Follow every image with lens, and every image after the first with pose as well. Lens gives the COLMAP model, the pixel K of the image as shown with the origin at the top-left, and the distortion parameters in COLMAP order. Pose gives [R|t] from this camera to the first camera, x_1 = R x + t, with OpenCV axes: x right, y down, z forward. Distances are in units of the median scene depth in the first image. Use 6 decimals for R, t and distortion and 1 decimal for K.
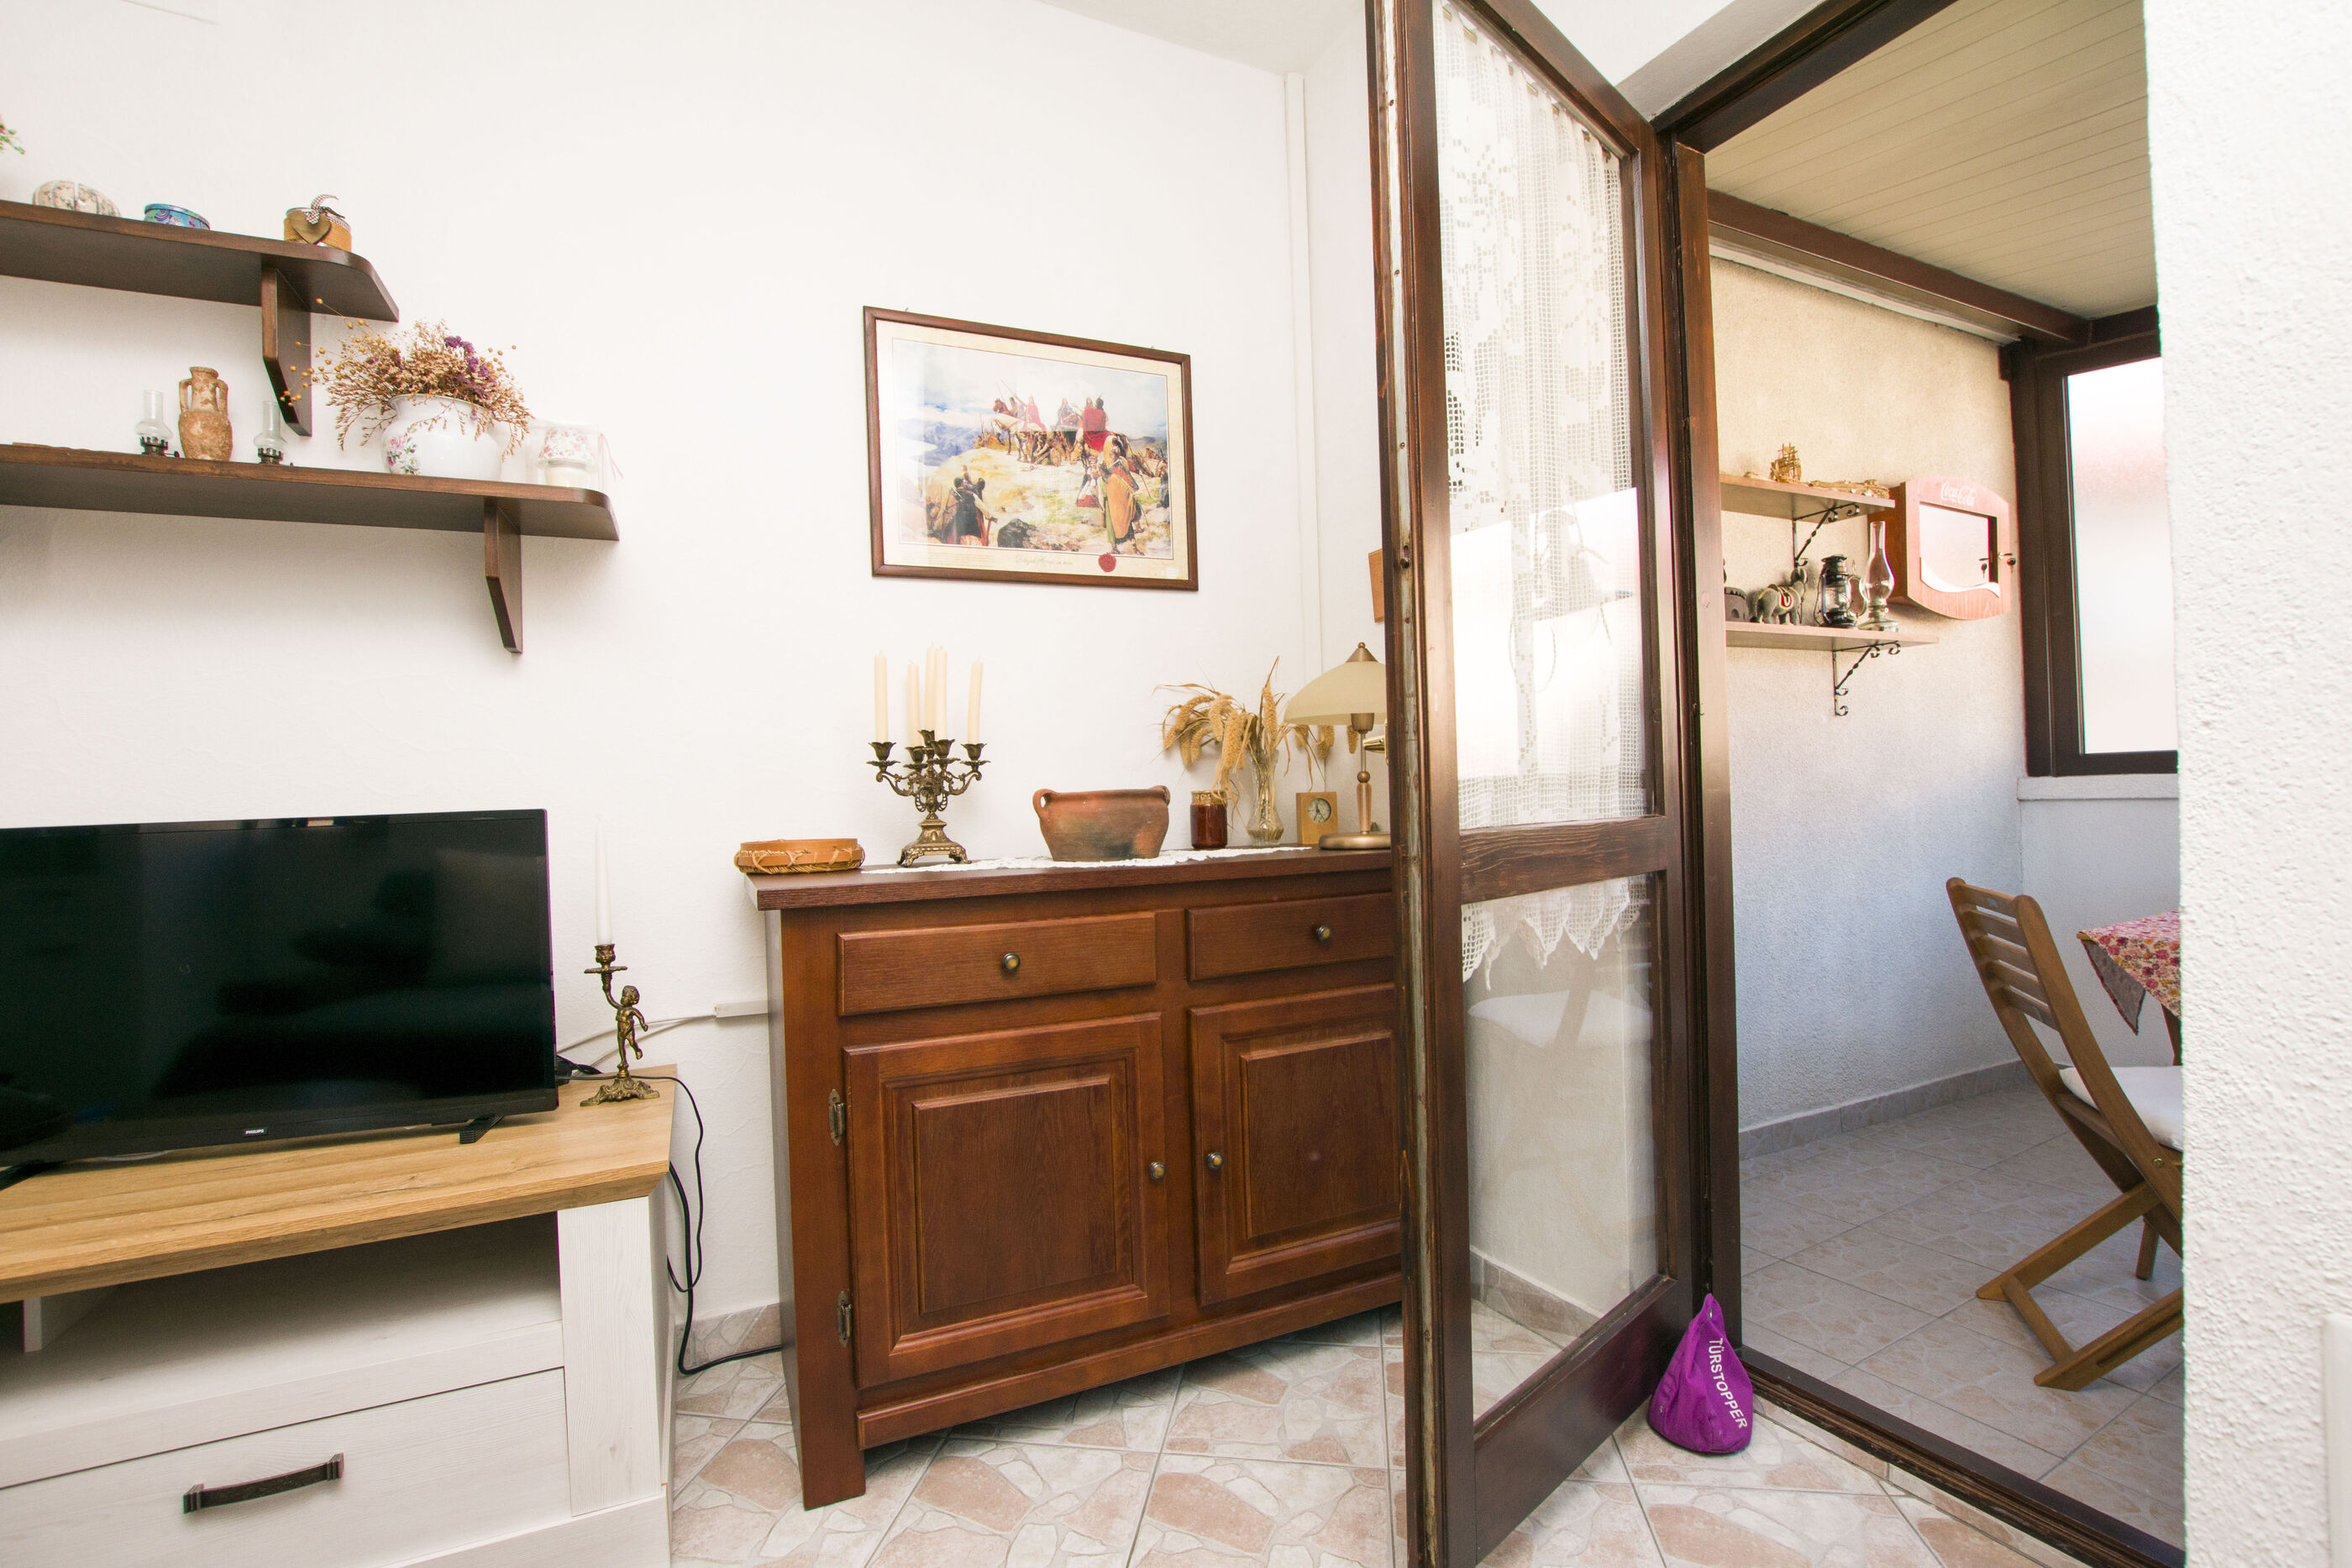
lens RADIAL K [[1050.7, 0, 1196.9], [0, 1050.7, 780.5], [0, 0, 1]] dist [-0.028262, 0.008278]
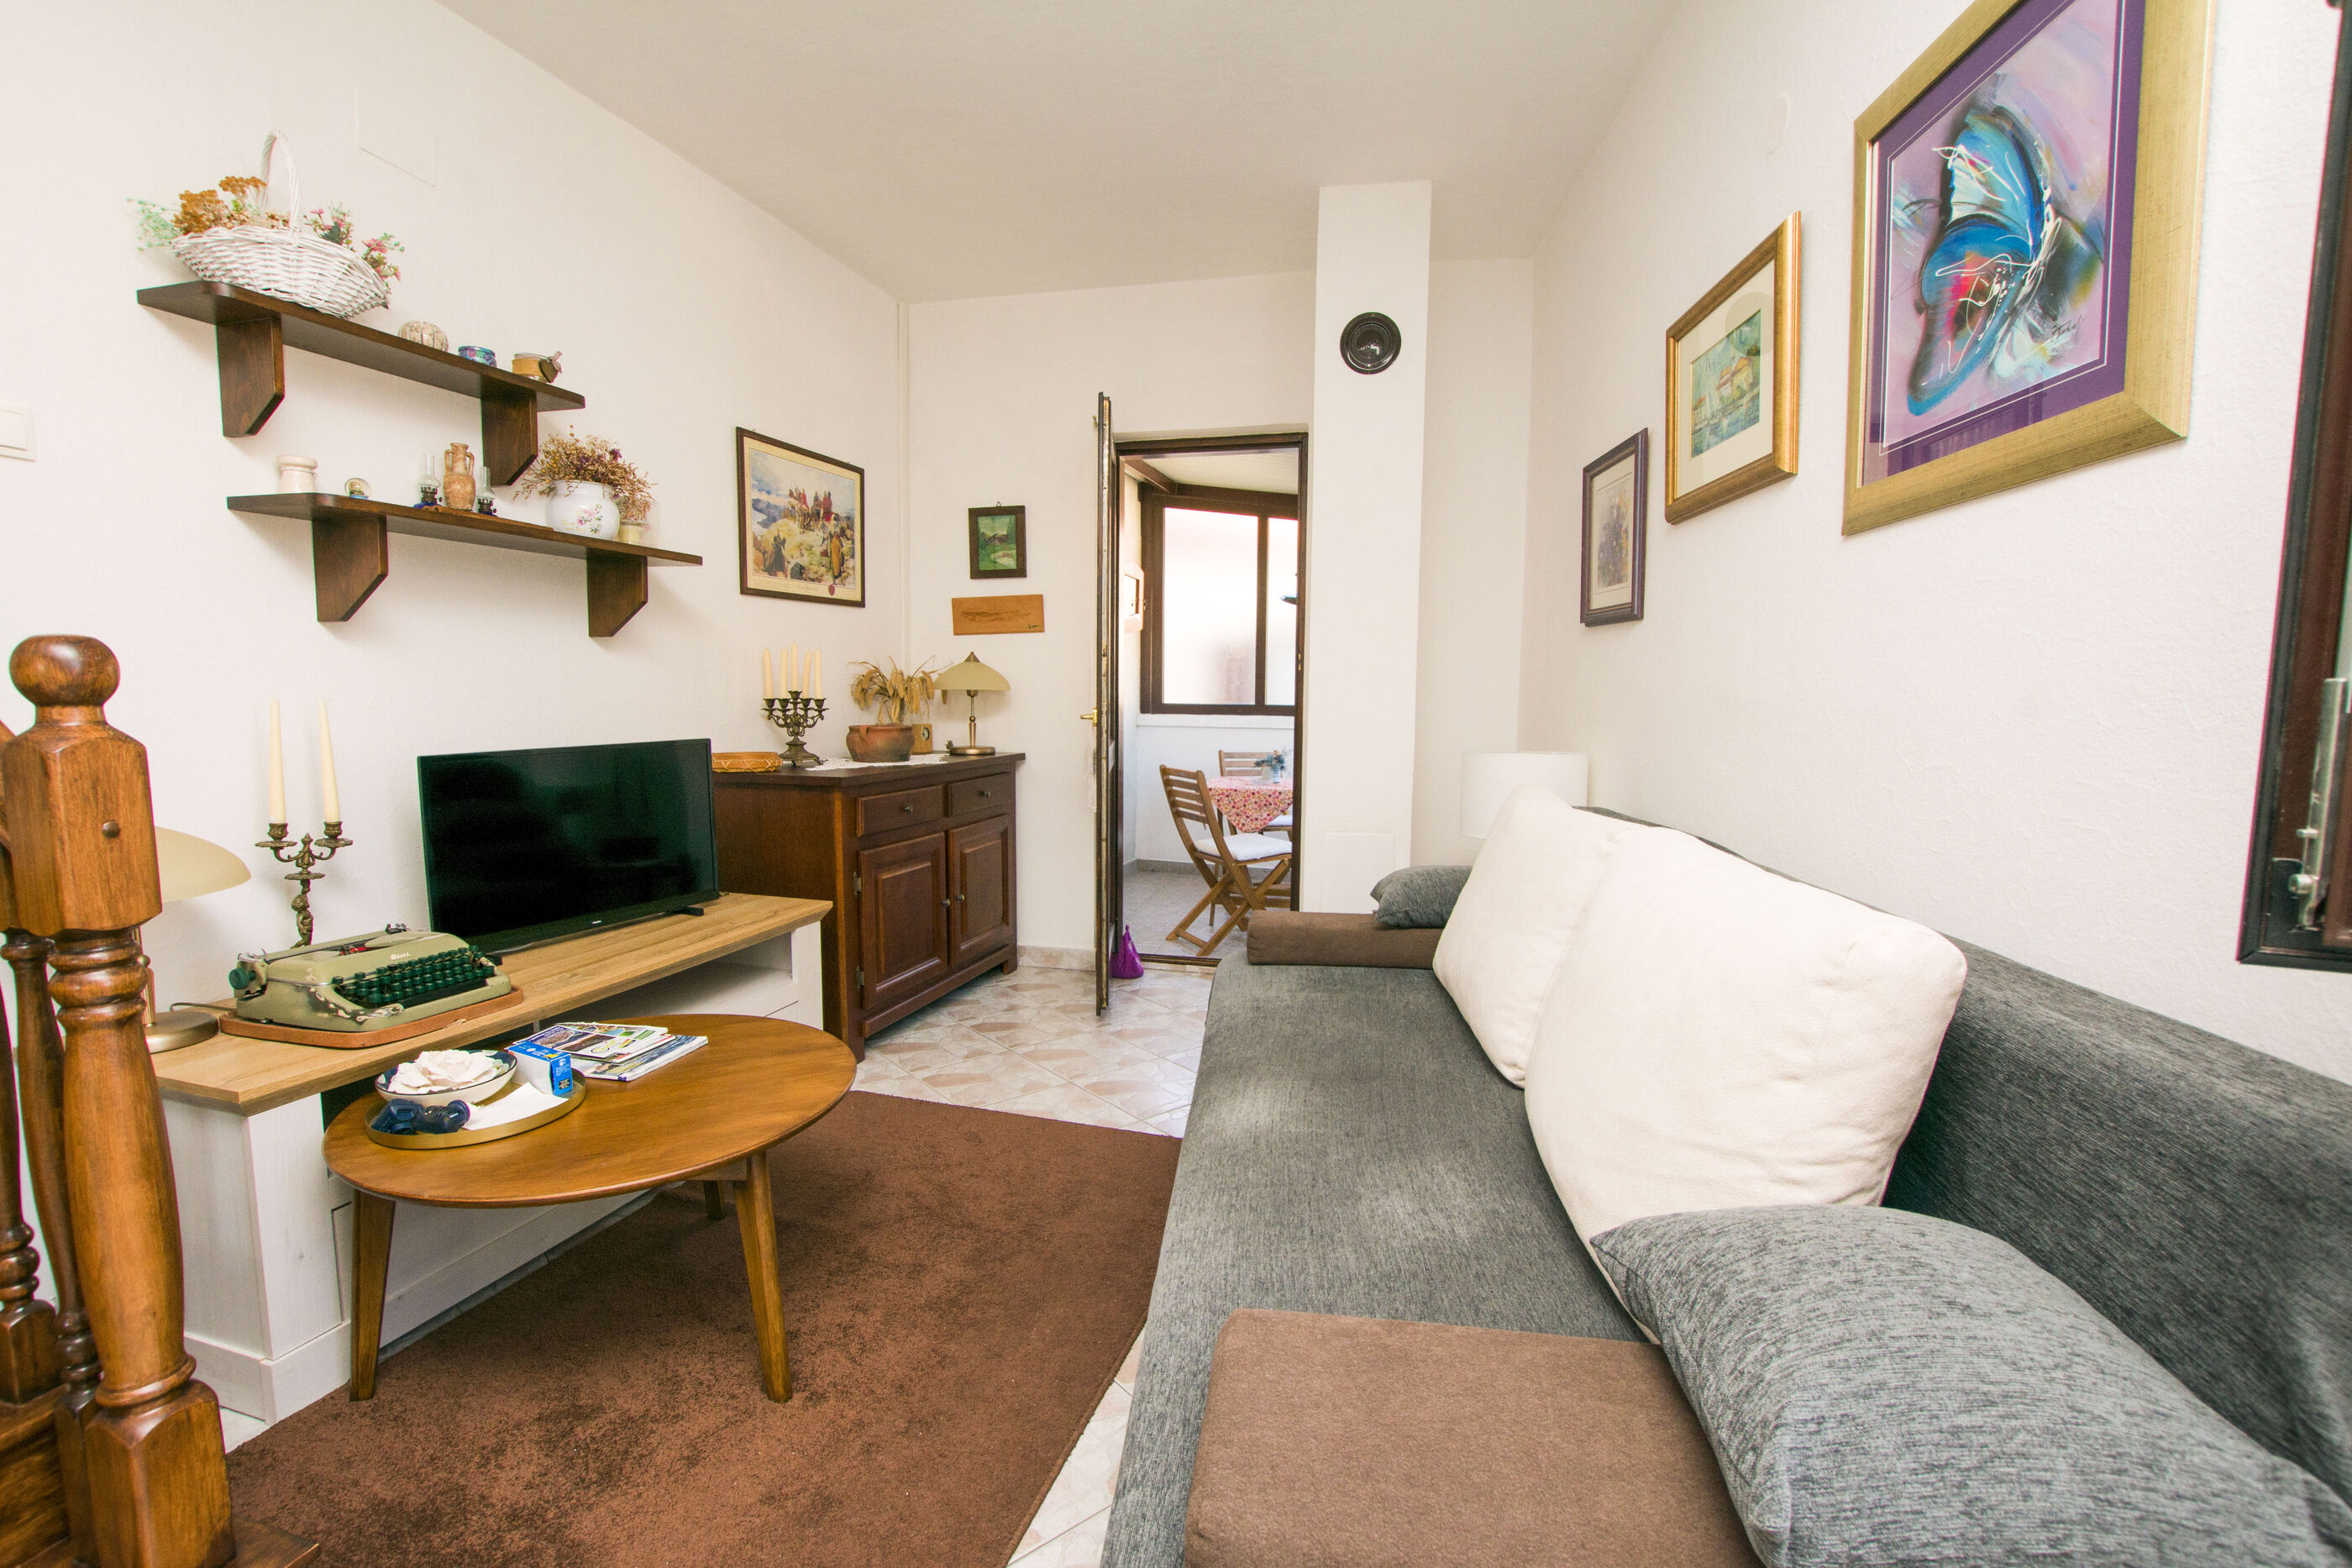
lens RADIAL K [[1041.1, 0, 1169.2], [0, 1041.1, 799.5], [0, 0, 1]] dist [-0.029484, 0.000112]
pose [[0.672262, -0.045118, 0.738937, -1.137739], [-0.035906, 0.994979, 0.093417, -0.051826], [-0.739442, -0.089333, 0.667267, -0.659200]]
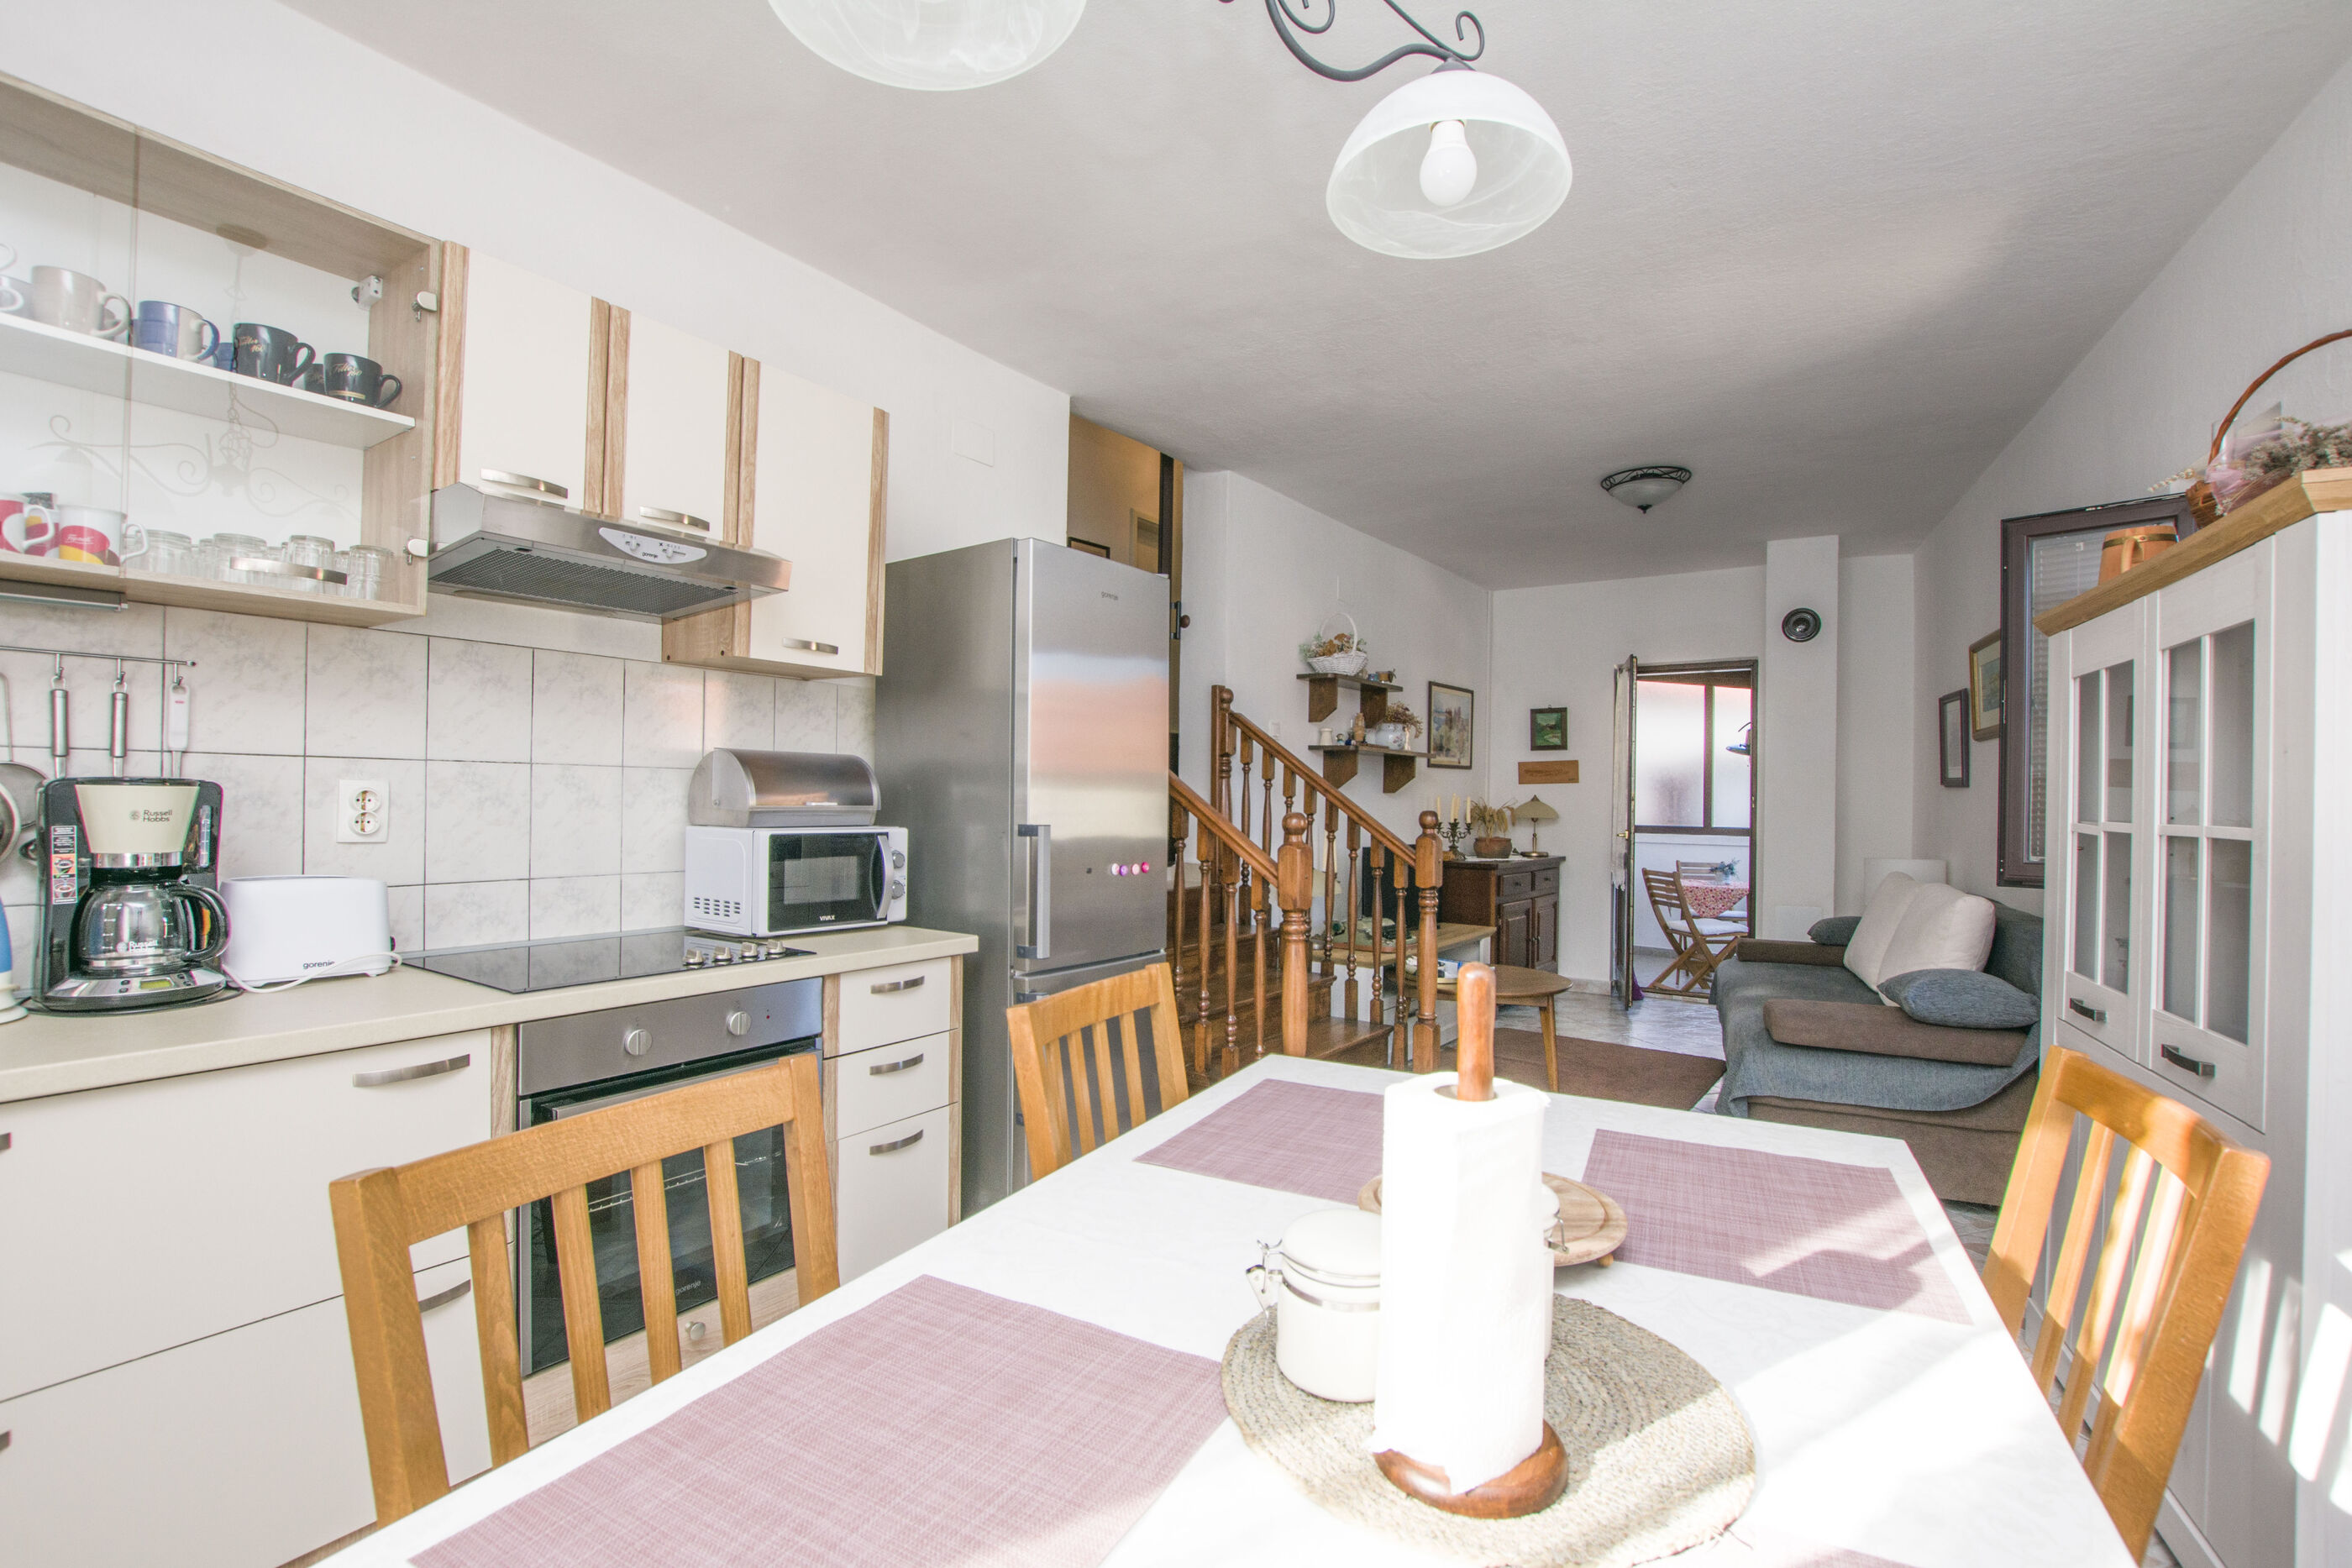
lens RADIAL K [[1041.1, 0, 1169.2], [0, 1041.1, 799.5], [0, 0, 1]] dist [-0.029484, 0.000112]
pose [[0.888780, 0.039380, 0.456639, -2.556186], [-0.043312, 0.999060, -0.001859, -0.062079], [-0.456283, -0.018126, 0.889650, -1.505160]]
